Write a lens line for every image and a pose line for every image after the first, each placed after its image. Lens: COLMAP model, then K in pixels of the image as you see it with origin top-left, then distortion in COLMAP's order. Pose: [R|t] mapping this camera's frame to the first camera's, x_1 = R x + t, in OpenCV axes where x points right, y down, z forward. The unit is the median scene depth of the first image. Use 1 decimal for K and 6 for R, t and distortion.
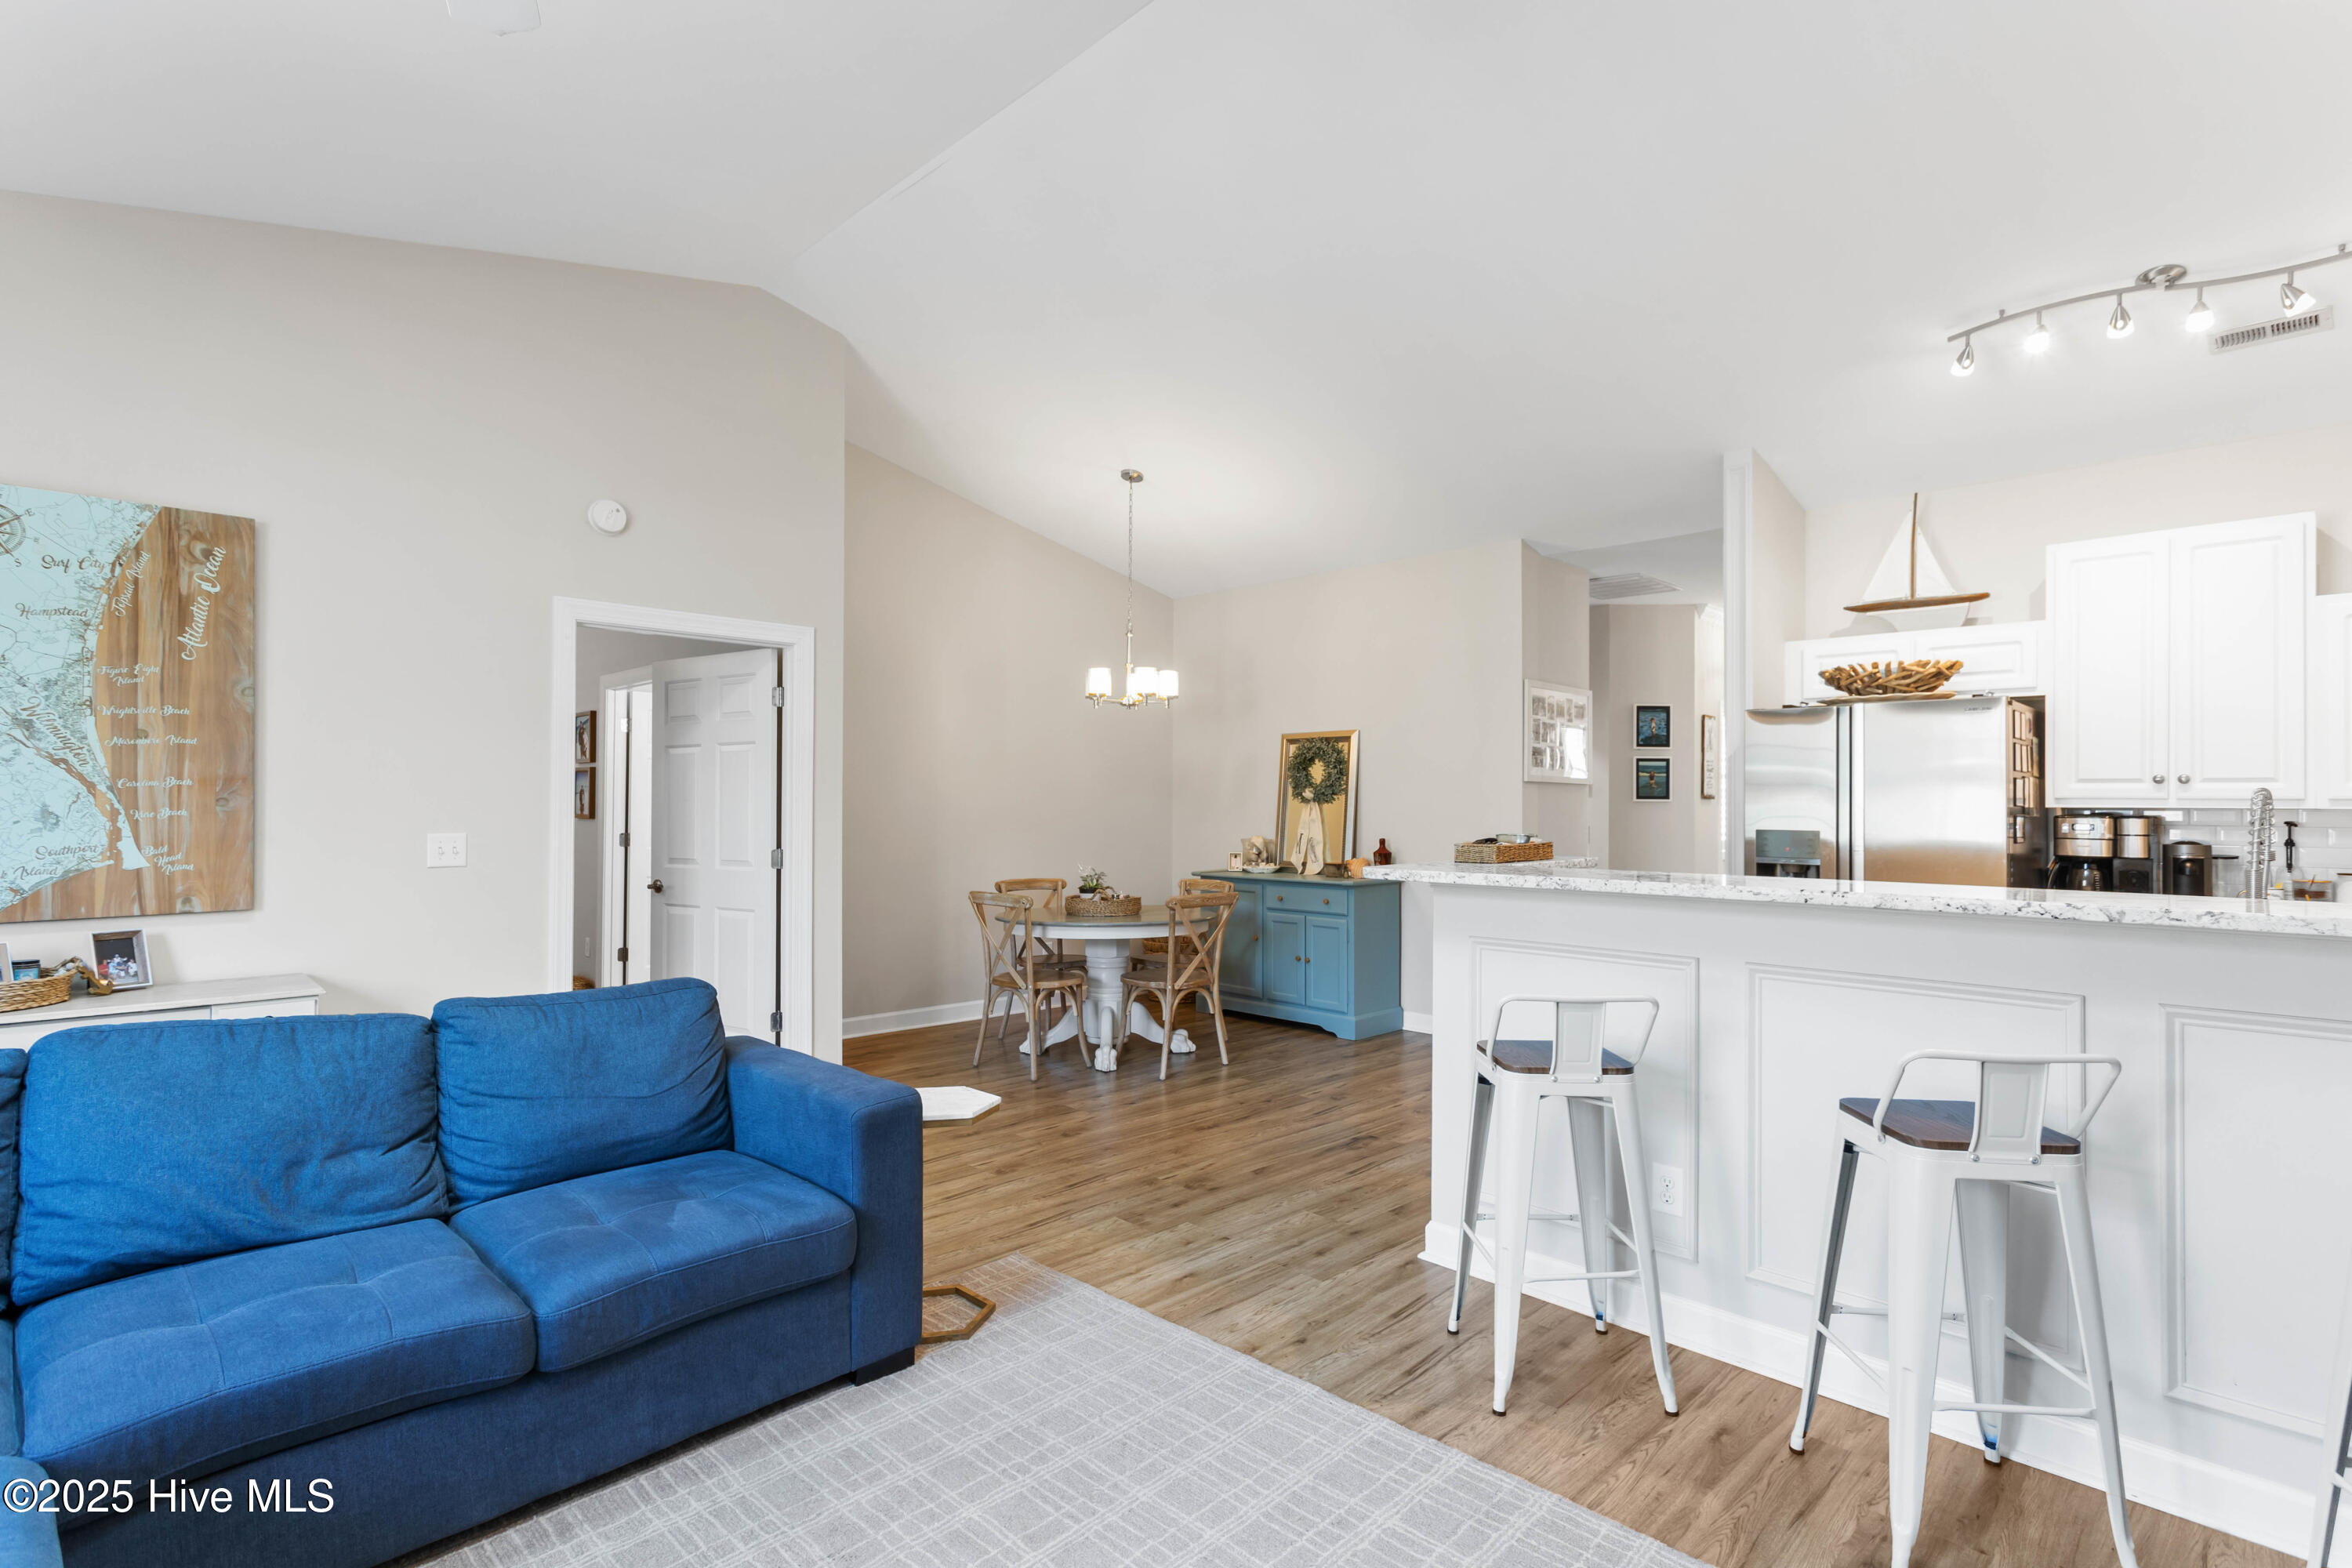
lens RADIAL K [[1134.9, 0, 1173.1], [0, 1134.9, 780.7], [0, 0, 1]] dist [0.002533, 0.001271]
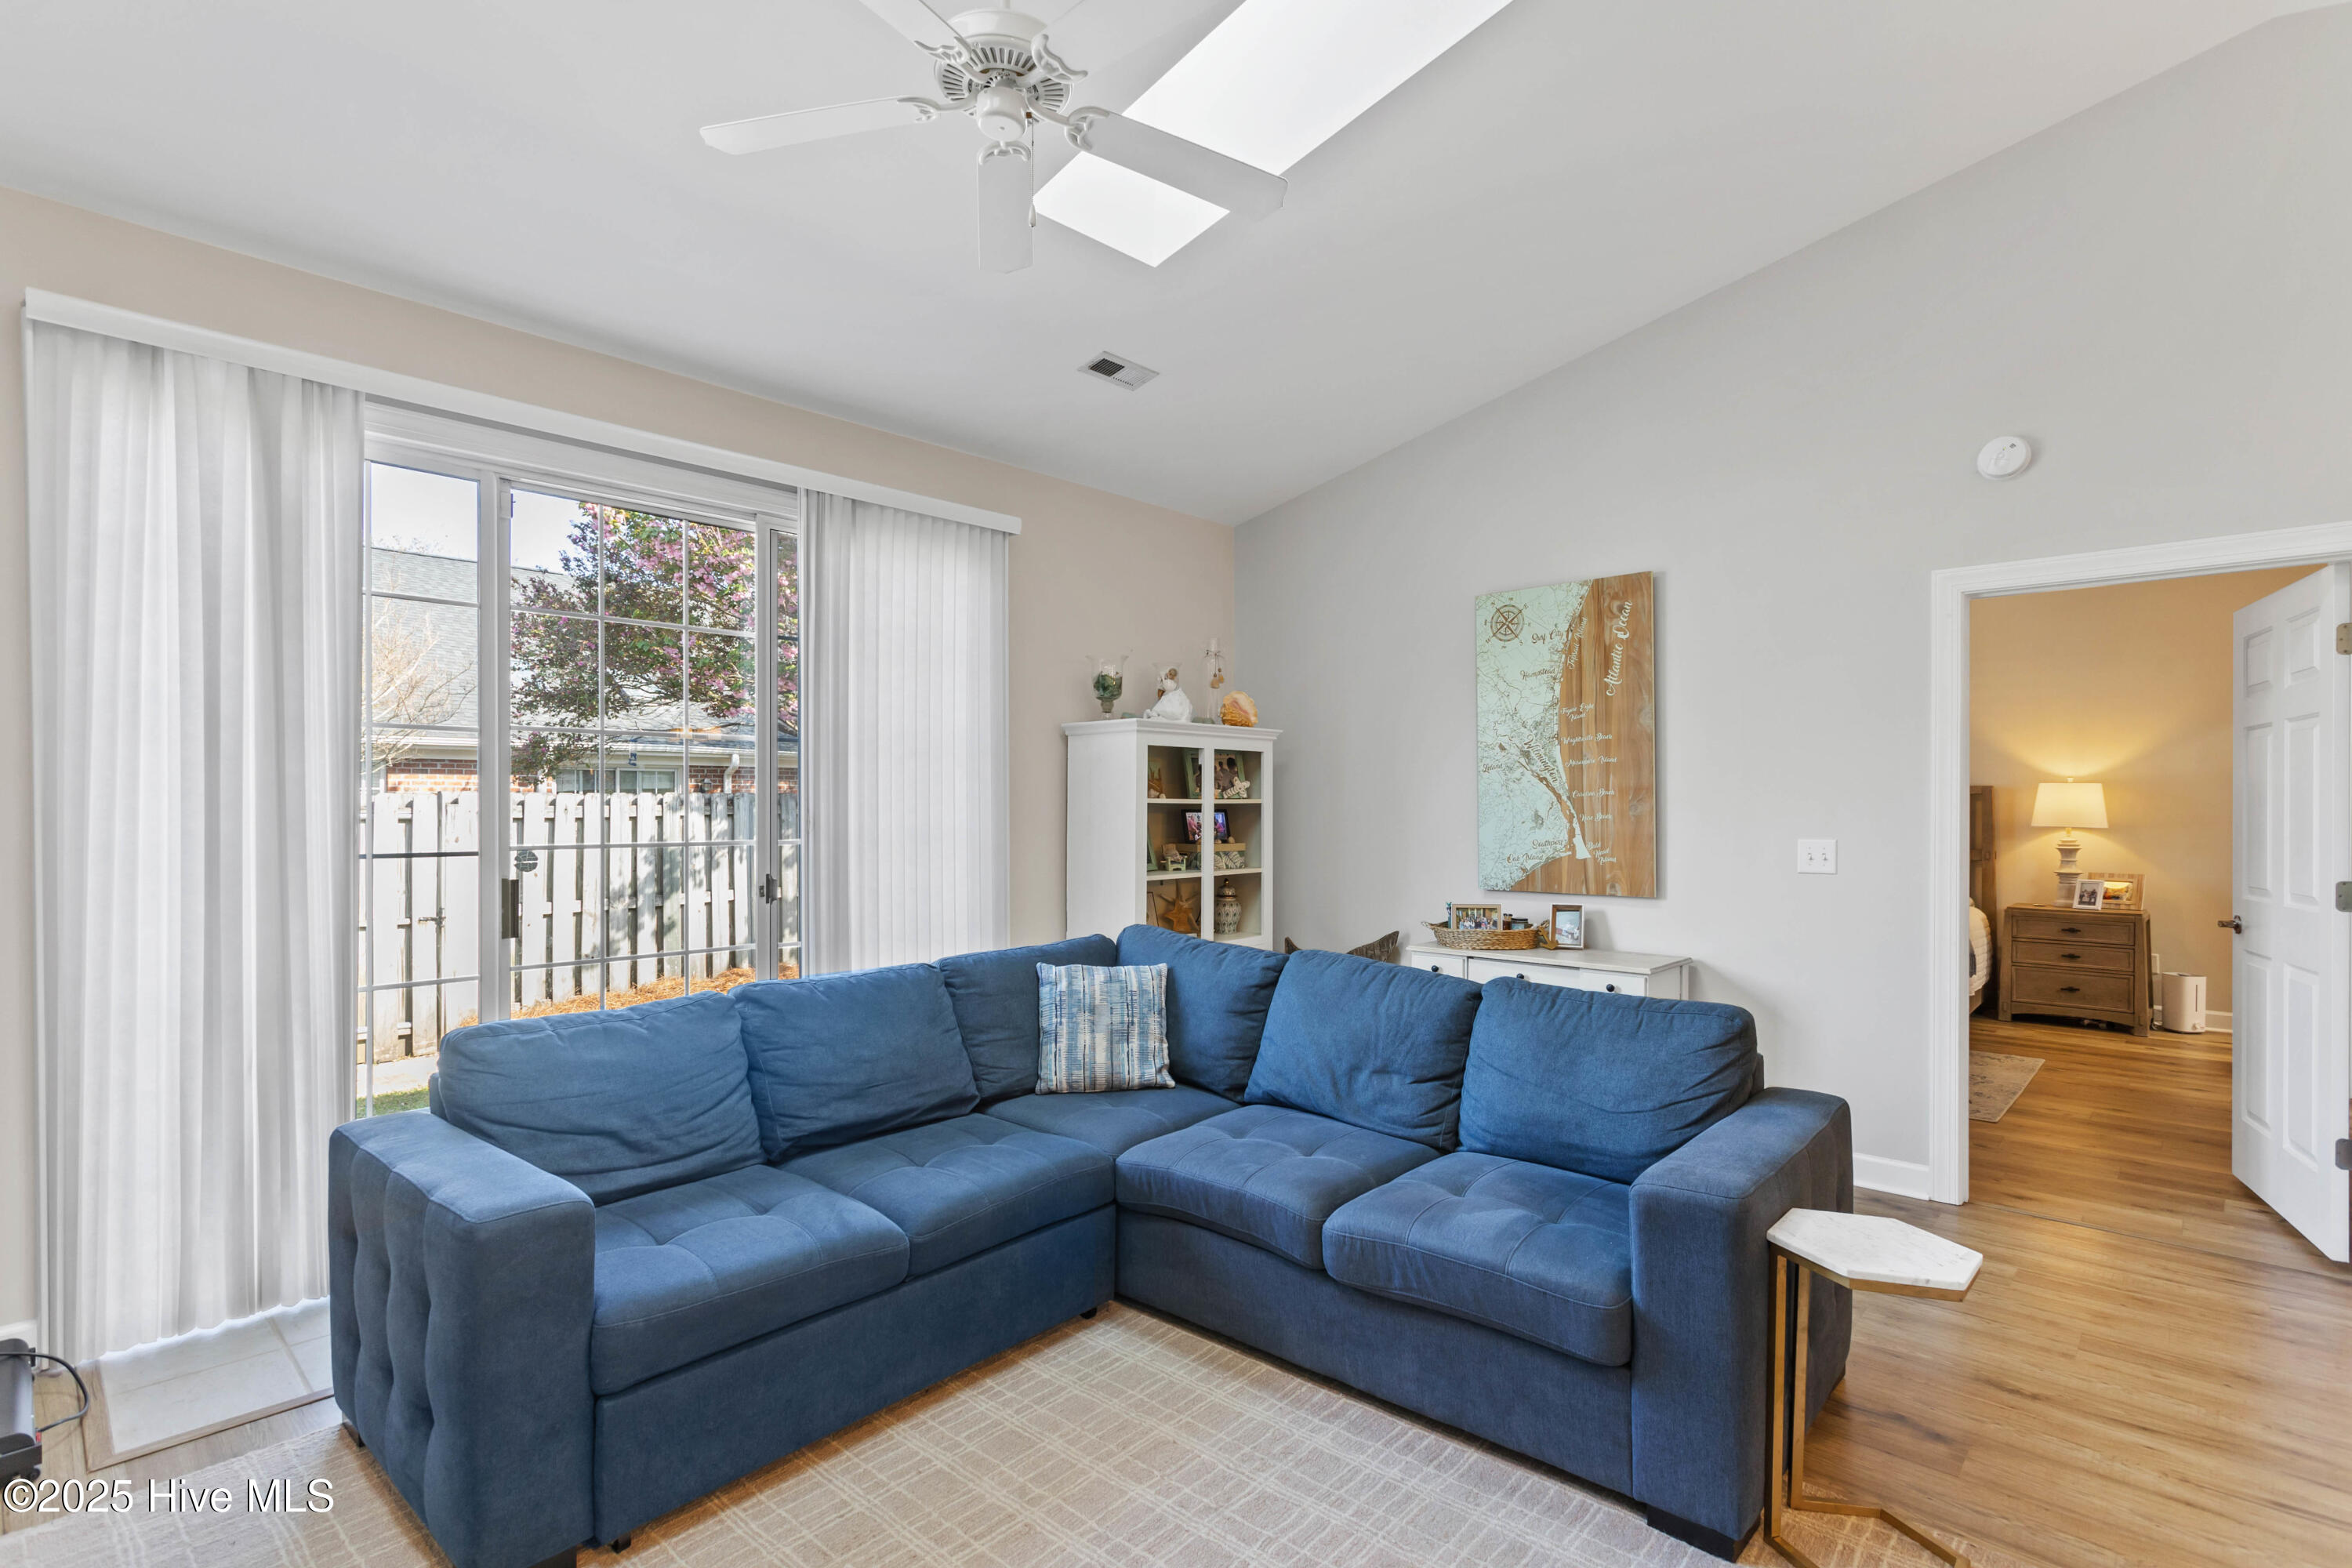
lens RADIAL K [[1134.9, 0, 1159.8], [0, 1134.9, 813.4], [0, 0, 1]] dist [0.002533, 0.001271]
pose [[0.019043, 0.001831, -0.999817, 0.236800], [0.019537, 0.999807, 0.002203, 0.007340], [0.999628, -0.019575, 0.019003, 0.290797]]
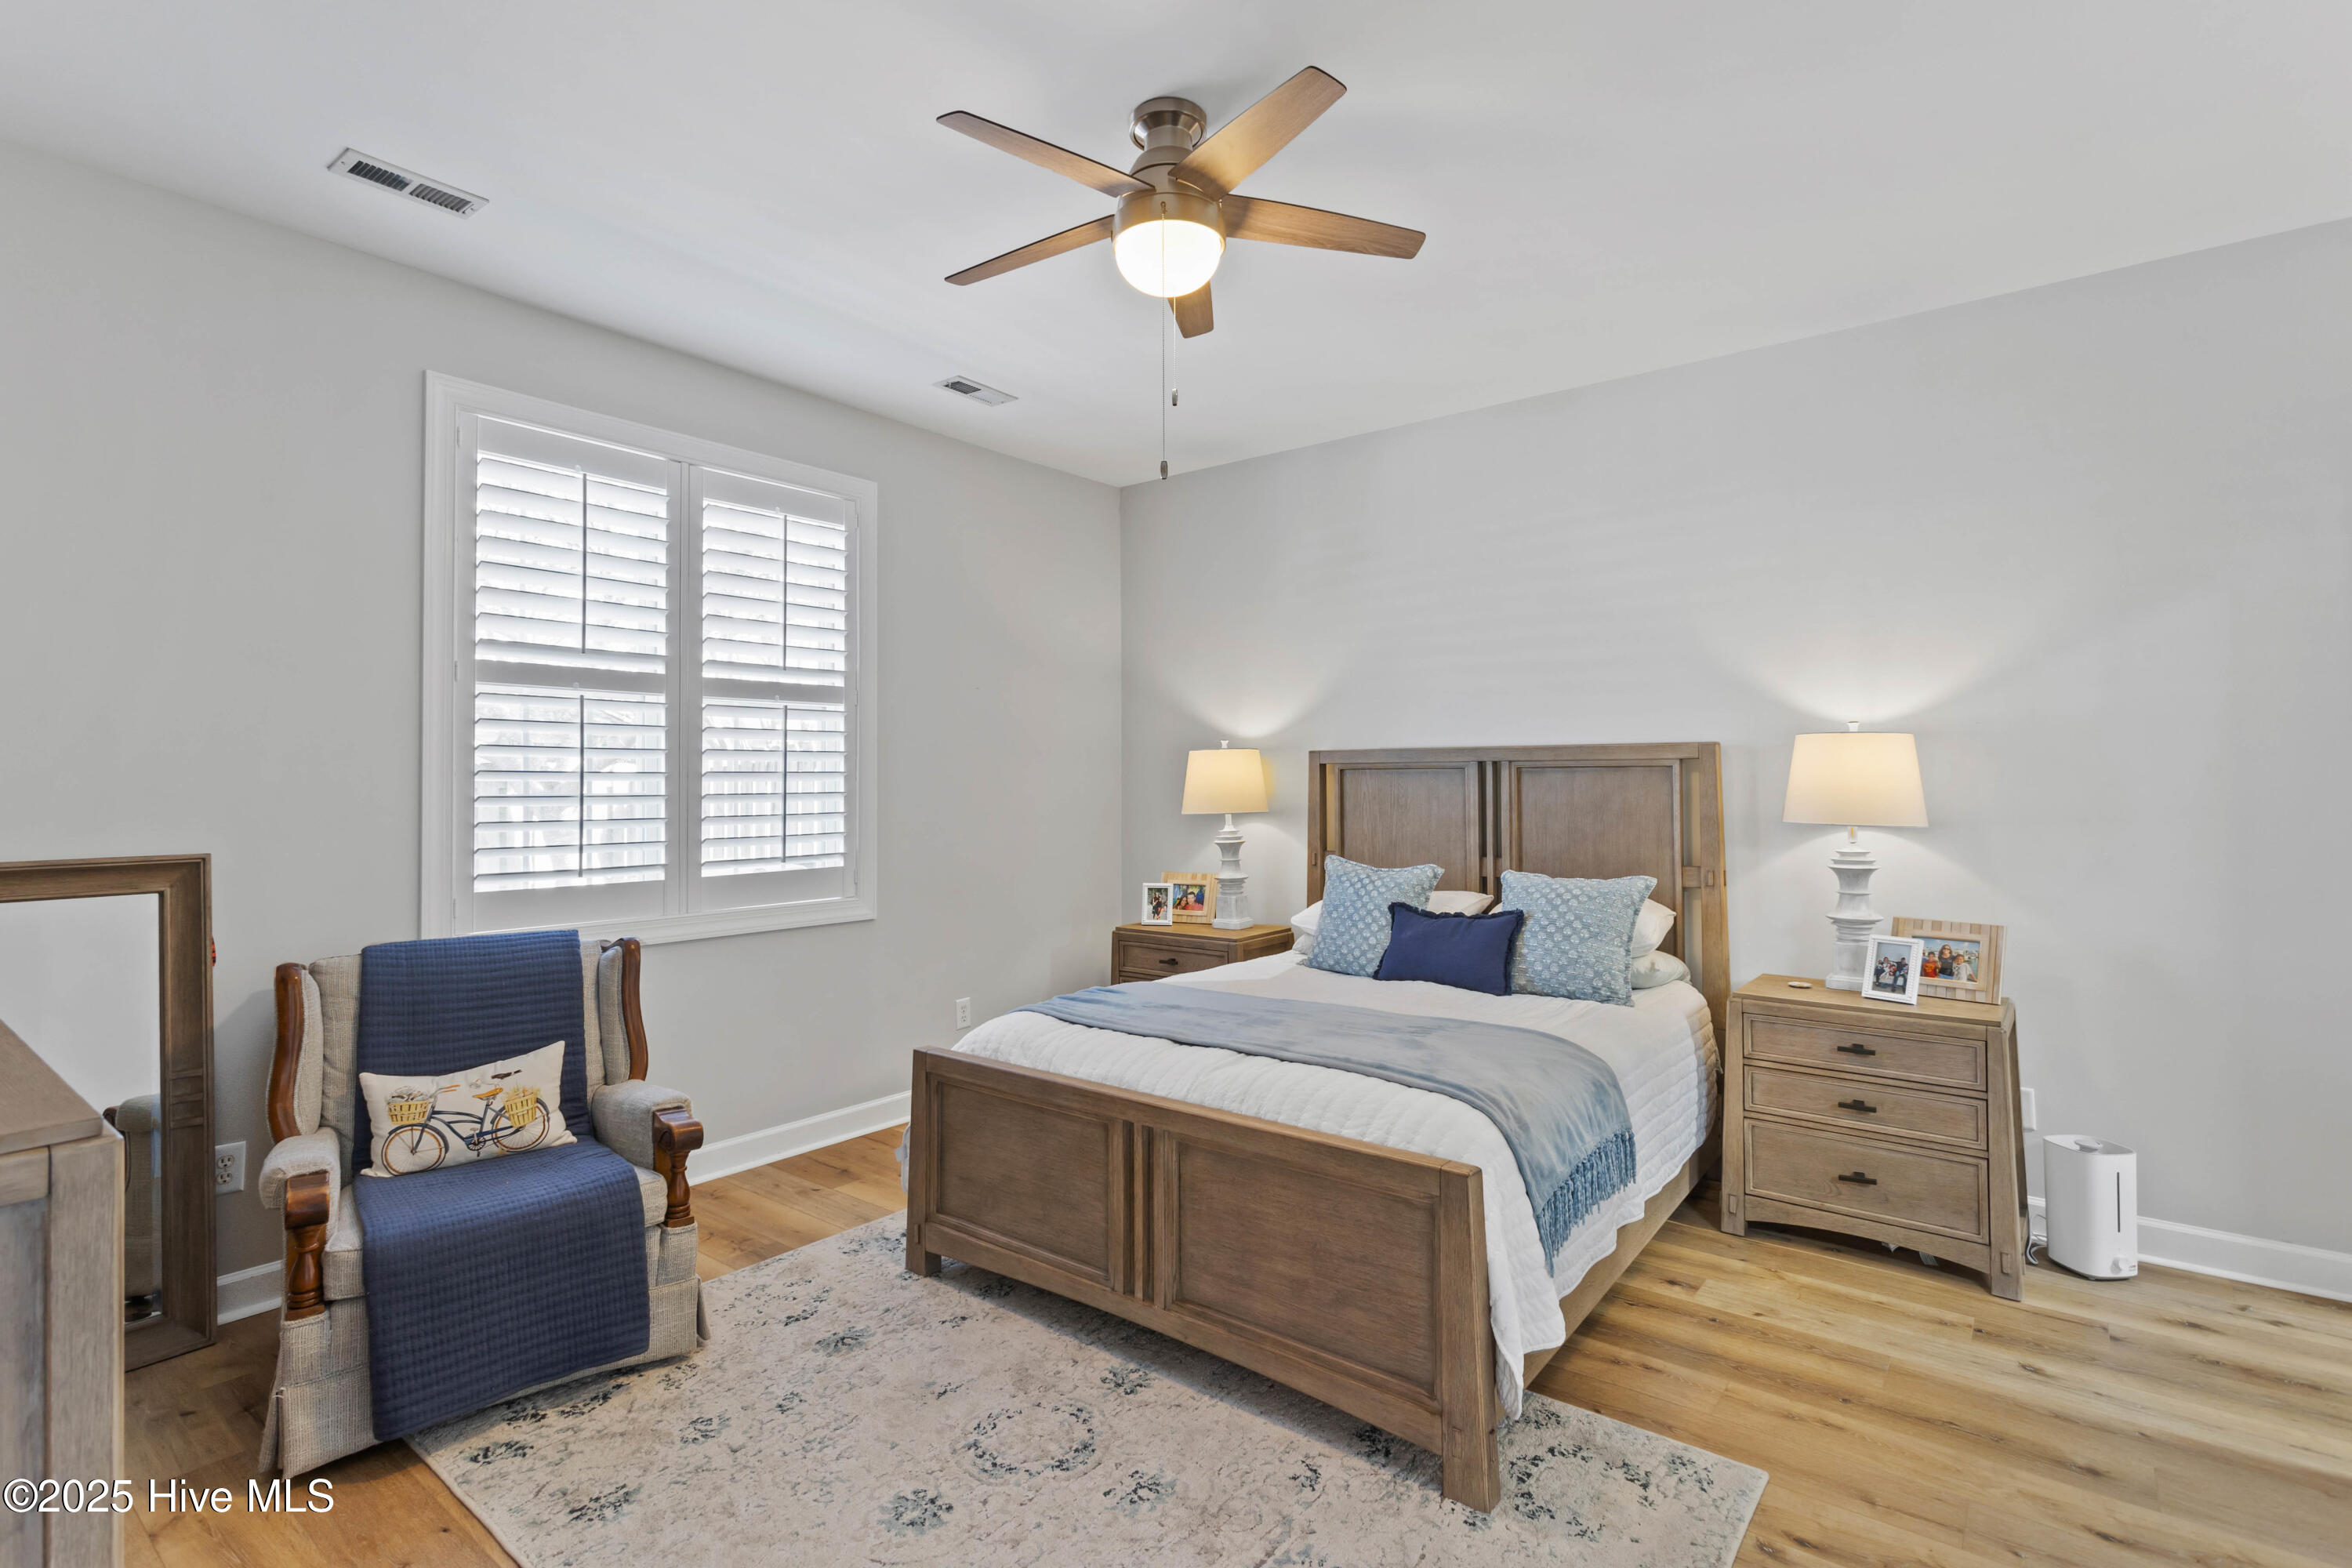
lens RADIAL K [[1134.9, 0, 1134.0], [0, 1134.9, 754.9], [0, 0, 1]] dist [0.002533, 0.001271]
pose [[0.085461, -0.030419, -0.995877, -0.398323], [0.023531, 0.999317, -0.028505, 0.015543], [0.996064, -0.020998, 0.086119, 0.859029]]
